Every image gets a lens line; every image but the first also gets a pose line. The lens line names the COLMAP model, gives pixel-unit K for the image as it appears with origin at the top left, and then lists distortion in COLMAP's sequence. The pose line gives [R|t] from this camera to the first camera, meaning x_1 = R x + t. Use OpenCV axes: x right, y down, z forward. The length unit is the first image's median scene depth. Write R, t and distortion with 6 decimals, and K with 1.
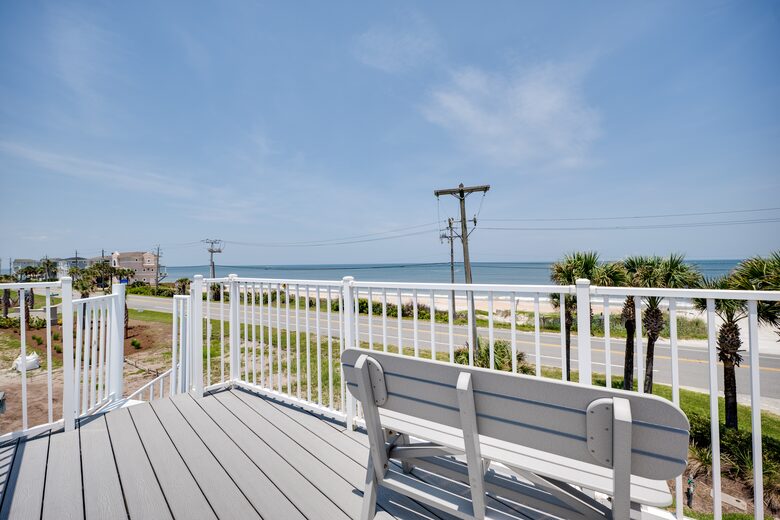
lens RADIAL K [[317.3, 0, 387.3], [0, 317.3, 259.7], [0, 0, 1]] dist [0.007020, -0.000602]
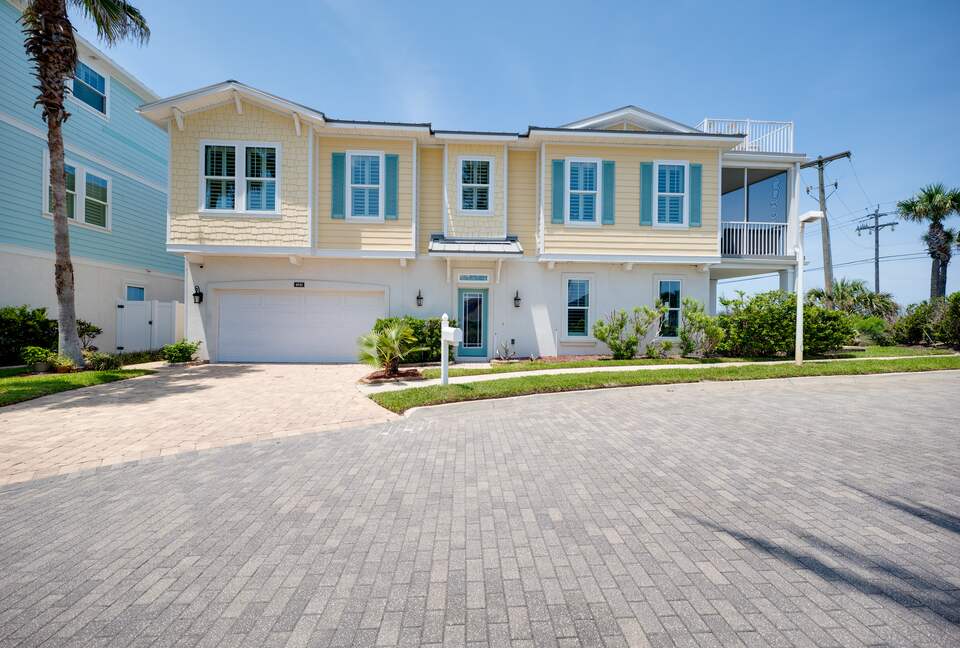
lens RADIAL K [[380.5, 0, 483.5], [0, 380.5, 322.8], [0, 0, 1]] dist [0.000390, -0.000201]
pose [[0.742335, 0.022135, -0.669663, 0.176729], [-0.007828, 0.999672, 0.024365, 0.247230], [0.669983, -0.012844, 0.742265, -0.626783]]
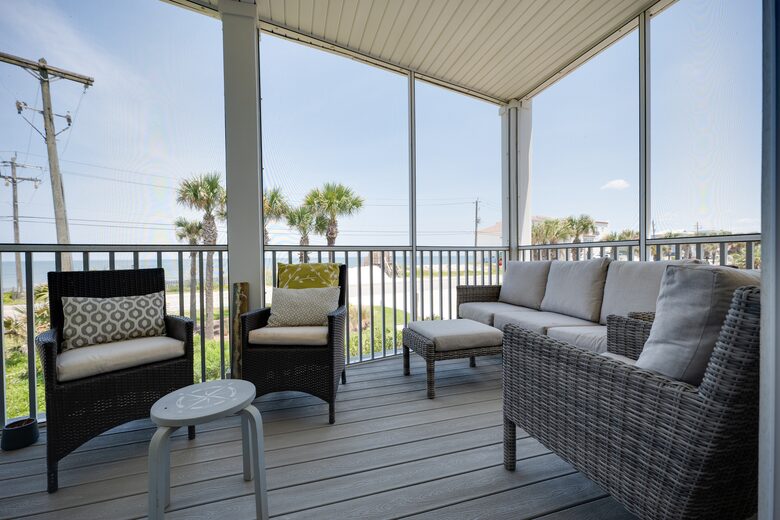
lens RADIAL K [[317.3, 0, 389.5], [0, 317.3, 262.6], [0, 0, 1]] dist [0.007020, -0.000602]
pose [[0.476881, -0.006506, 0.878944, -0.022942], [-0.011243, 0.999846, 0.013501, 0.137382], [-0.878896, -0.016321, 0.476735, -0.032603]]
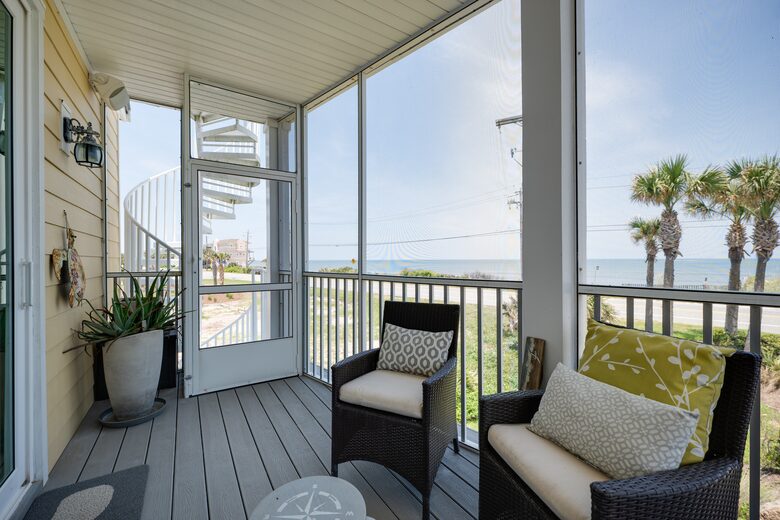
lens RADIAL K [[317.3, 0, 383.8], [0, 317.3, 261.9], [0, 0, 1]] dist [0.007020, -0.000602]
pose [[0.975709, 0.012933, -0.218688, 0.022281], [-0.007058, 0.999594, 0.027621, 0.127652], [0.218957, -0.025407, 0.975404, -0.020096]]
